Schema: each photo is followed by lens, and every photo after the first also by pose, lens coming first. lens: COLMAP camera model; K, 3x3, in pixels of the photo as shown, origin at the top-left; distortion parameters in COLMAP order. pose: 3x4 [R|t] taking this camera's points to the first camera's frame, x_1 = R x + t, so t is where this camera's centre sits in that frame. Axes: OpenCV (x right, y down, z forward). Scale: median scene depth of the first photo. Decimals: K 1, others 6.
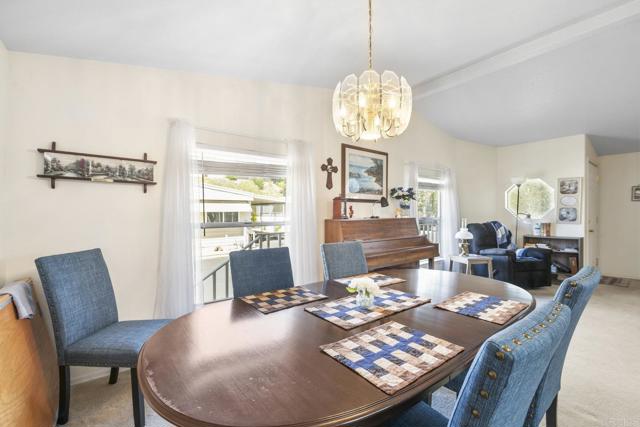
lens RADIAL K [[281.4, 0, 319.9], [0, 281.4, 207.4], [0, 0, 1]] dist [-0.006906, -0.002240]
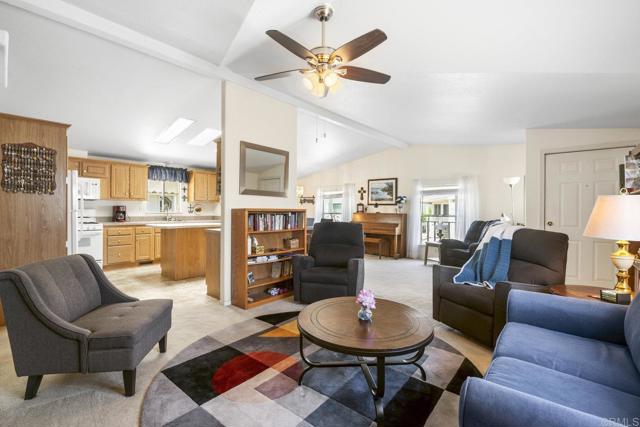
lens RADIAL K [[281.4, 0, 316.3], [0, 281.4, 212.7], [0, 0, 1]] dist [-0.006906, -0.002240]
pose [[0.172958, 0.012520, -0.984850, 2.227606], [0.006175, 0.999886, 0.013796, 0.004335], [0.984910, -0.008468, 0.172861, 0.197386]]
